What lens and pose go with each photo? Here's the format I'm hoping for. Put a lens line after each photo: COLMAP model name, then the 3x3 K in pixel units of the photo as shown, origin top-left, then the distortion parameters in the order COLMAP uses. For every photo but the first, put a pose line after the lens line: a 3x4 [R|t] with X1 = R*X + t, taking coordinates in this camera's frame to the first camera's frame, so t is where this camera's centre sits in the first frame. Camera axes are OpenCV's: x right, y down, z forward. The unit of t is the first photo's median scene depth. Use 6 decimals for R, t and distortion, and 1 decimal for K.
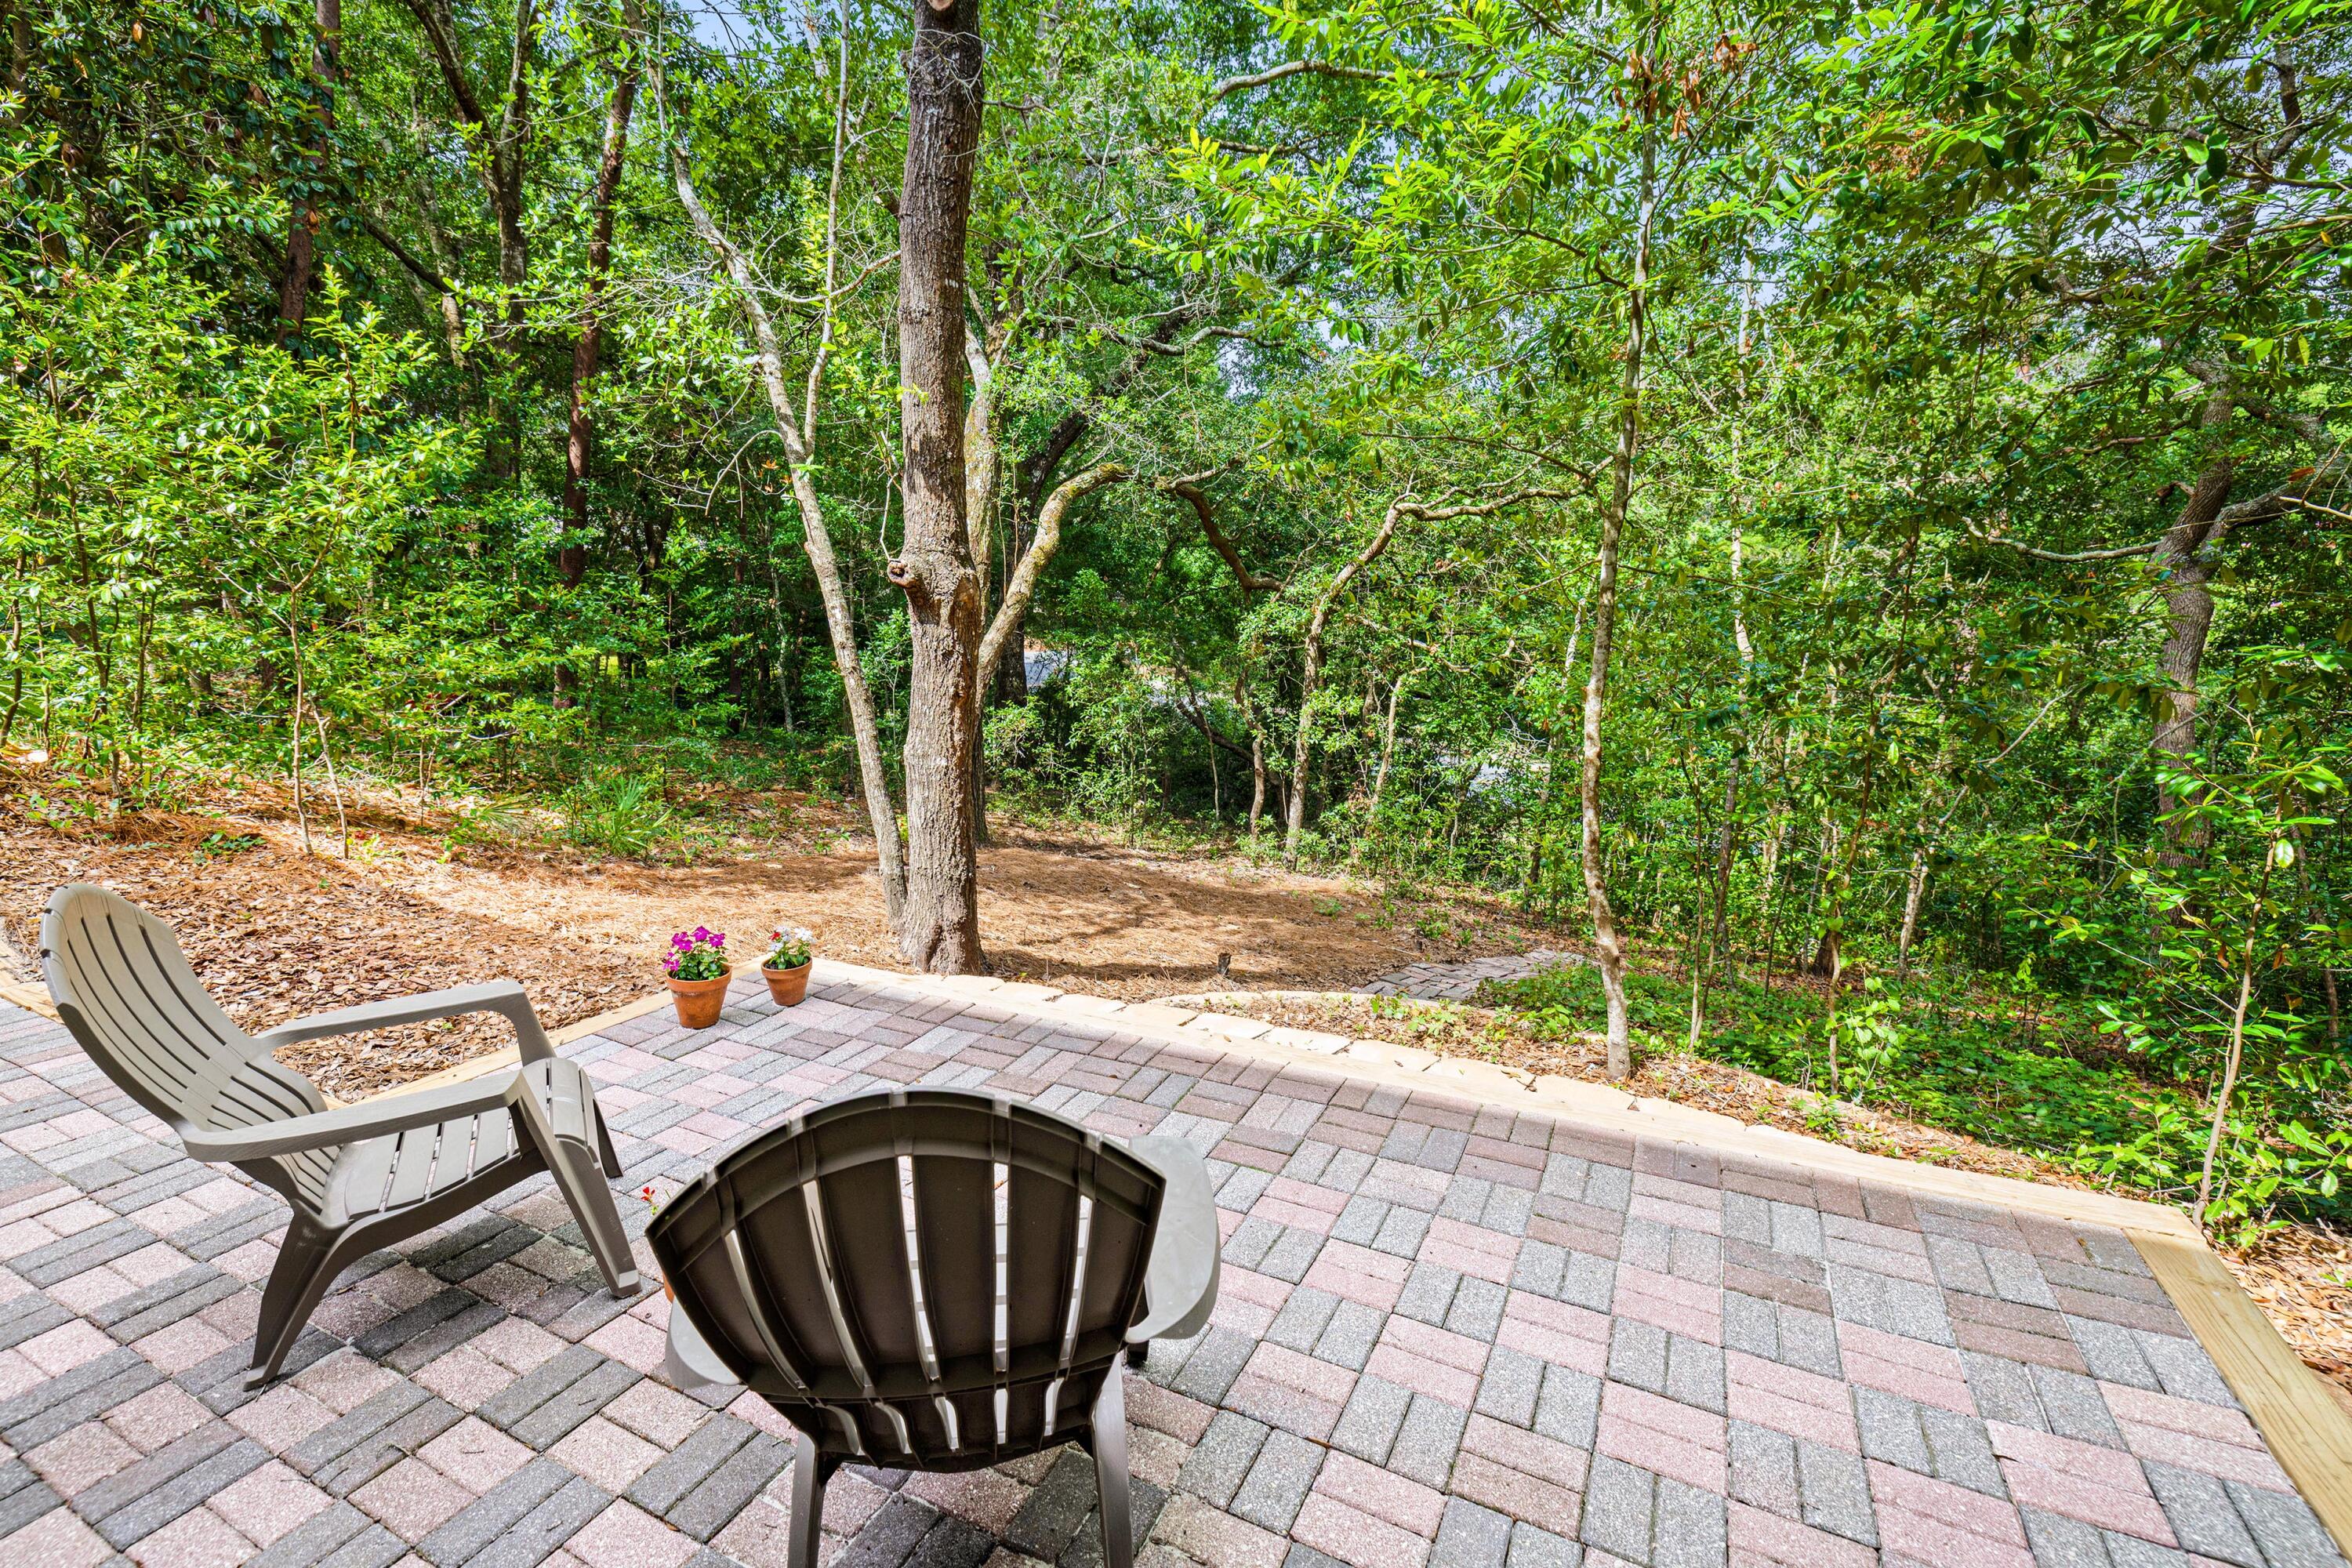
lens RADIAL K [[1045.4, 0, 1173.2], [0, 1045.4, 756.0], [0, 0, 1]] dist [0.001599, 0.000148]
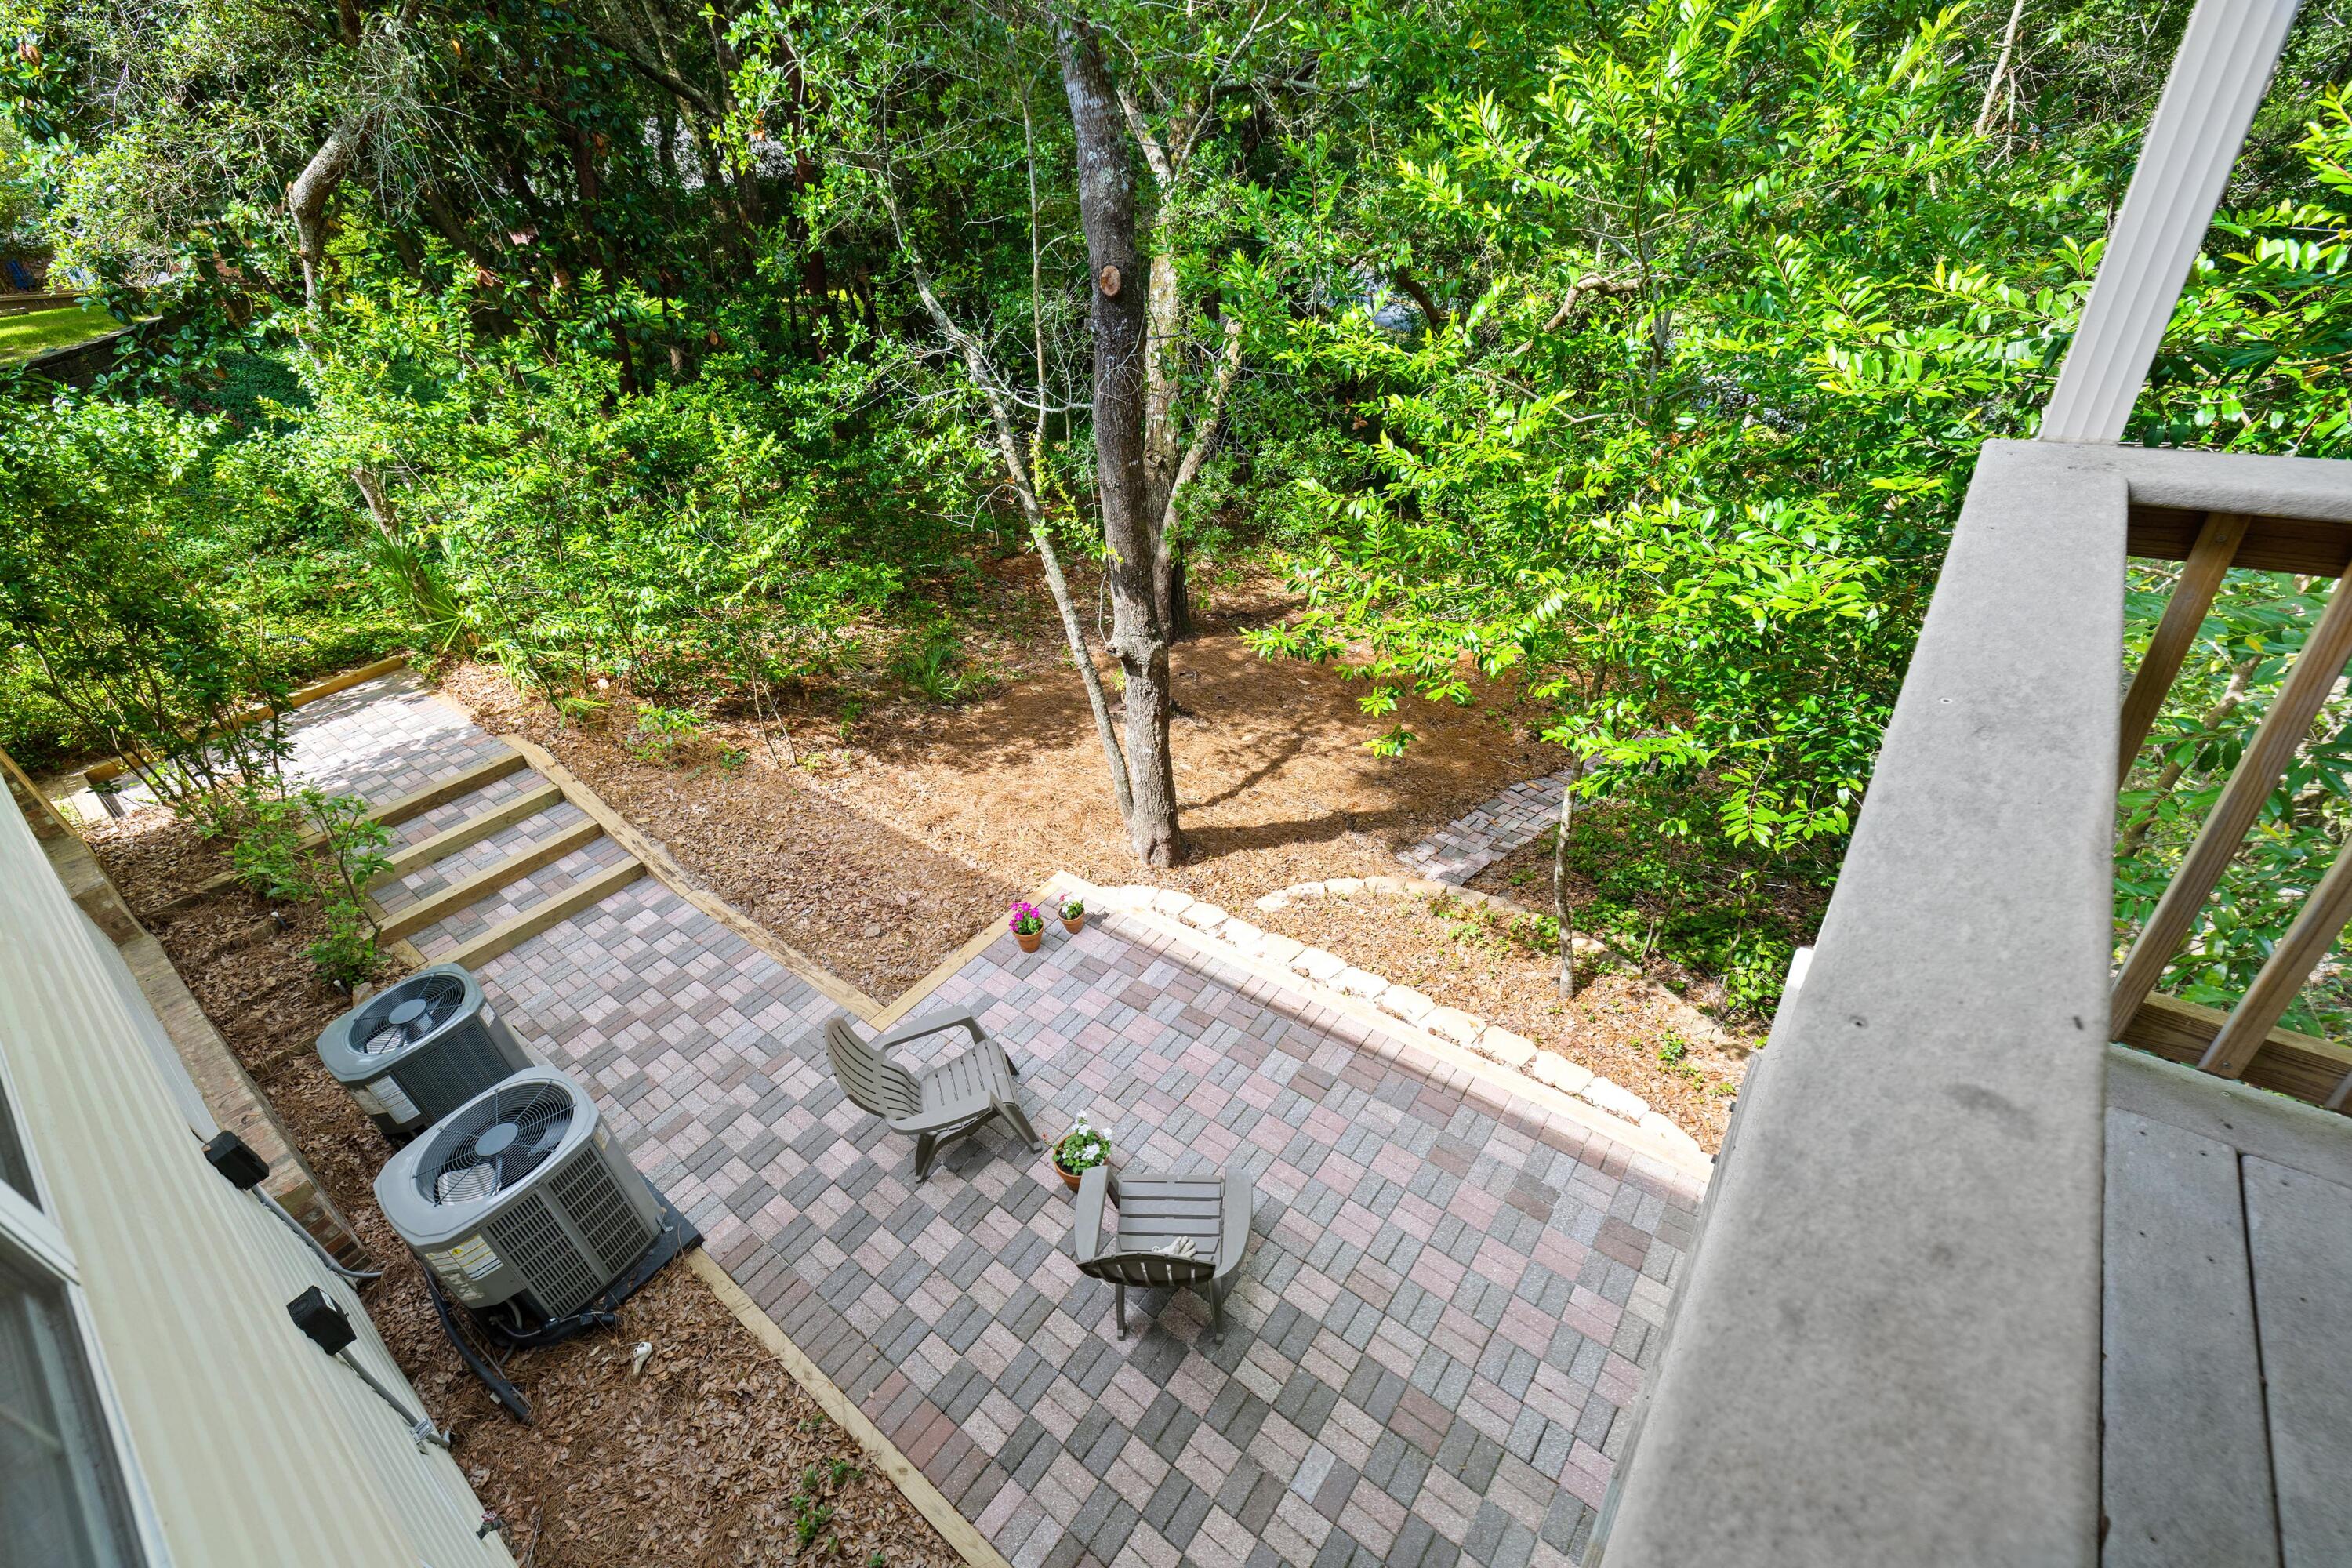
lens RADIAL K [[1038.7, 0, 1167.6], [0, 1038.7, 747.5], [0, 0, 1]] dist [0.006543, 0.000162]
pose [[0.977413, 0.036365, -0.208184, 0.120240], [0.055855, 0.905605, 0.420428, -0.637353], [0.203821, -0.422560, 0.883119, -0.330243]]
